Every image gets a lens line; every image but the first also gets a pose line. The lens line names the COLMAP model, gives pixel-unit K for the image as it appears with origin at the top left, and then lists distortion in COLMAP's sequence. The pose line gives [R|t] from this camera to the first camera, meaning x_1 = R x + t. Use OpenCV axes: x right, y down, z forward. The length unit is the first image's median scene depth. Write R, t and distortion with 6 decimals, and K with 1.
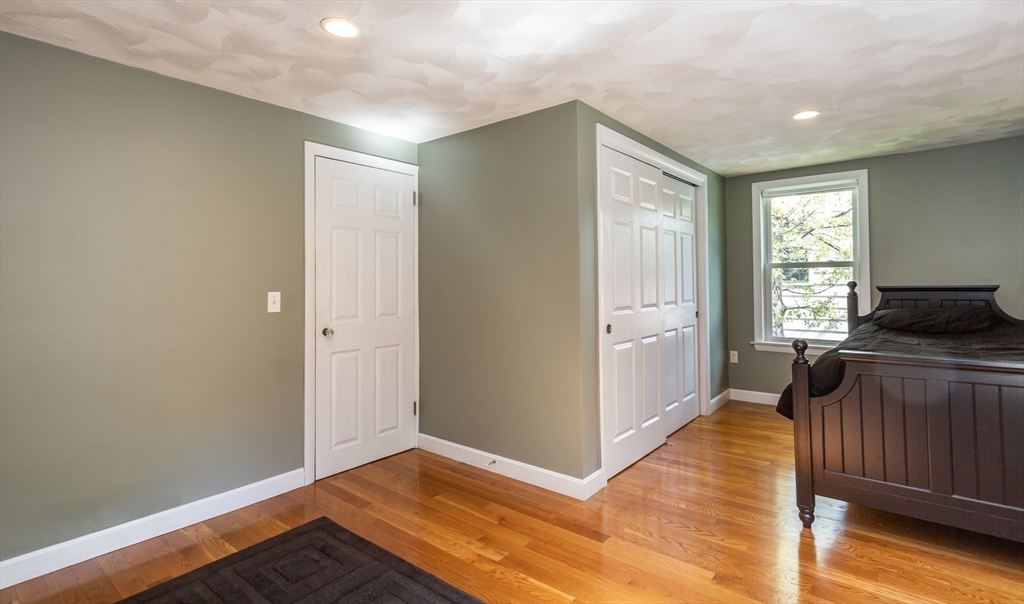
lens RADIAL K [[492.1, 0, 508.1], [0, 492.1, 268.7], [0, 0, 1]] dist [-0.000133, -0.000003]
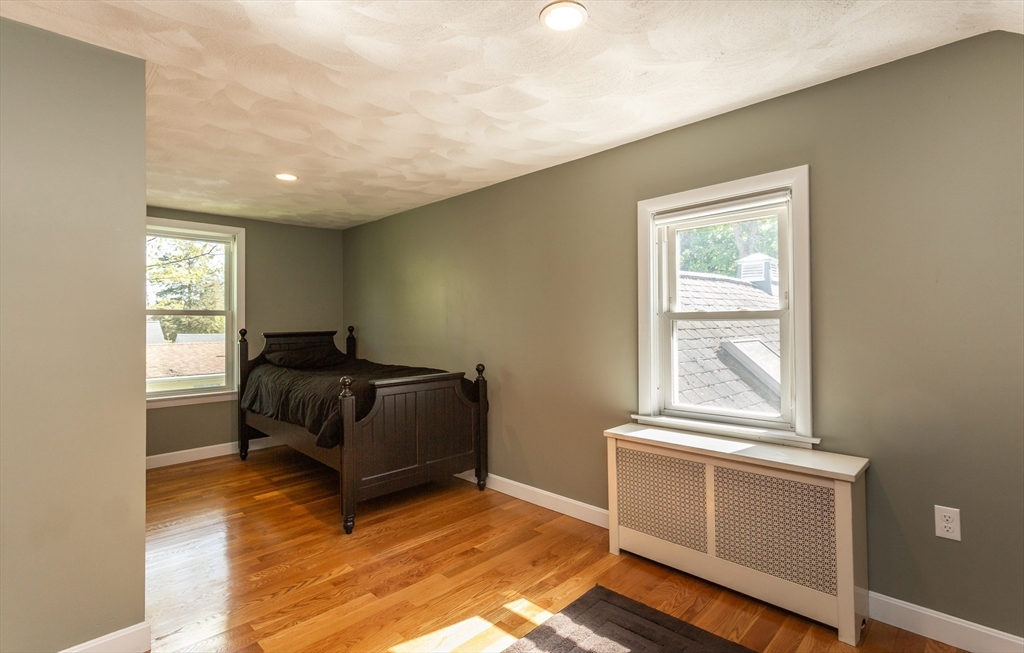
lens RADIAL K [[497.5, 0, 511.2], [0, 497.5, 316.4], [0, 0, 1]] dist [0.001192, 0.000192]
pose [[0.087143, 0.020177, 0.995991, -0.440433], [-0.017038, 0.999679, -0.018761, 0.010171], [-0.996050, -0.015335, 0.087458, 0.389356]]
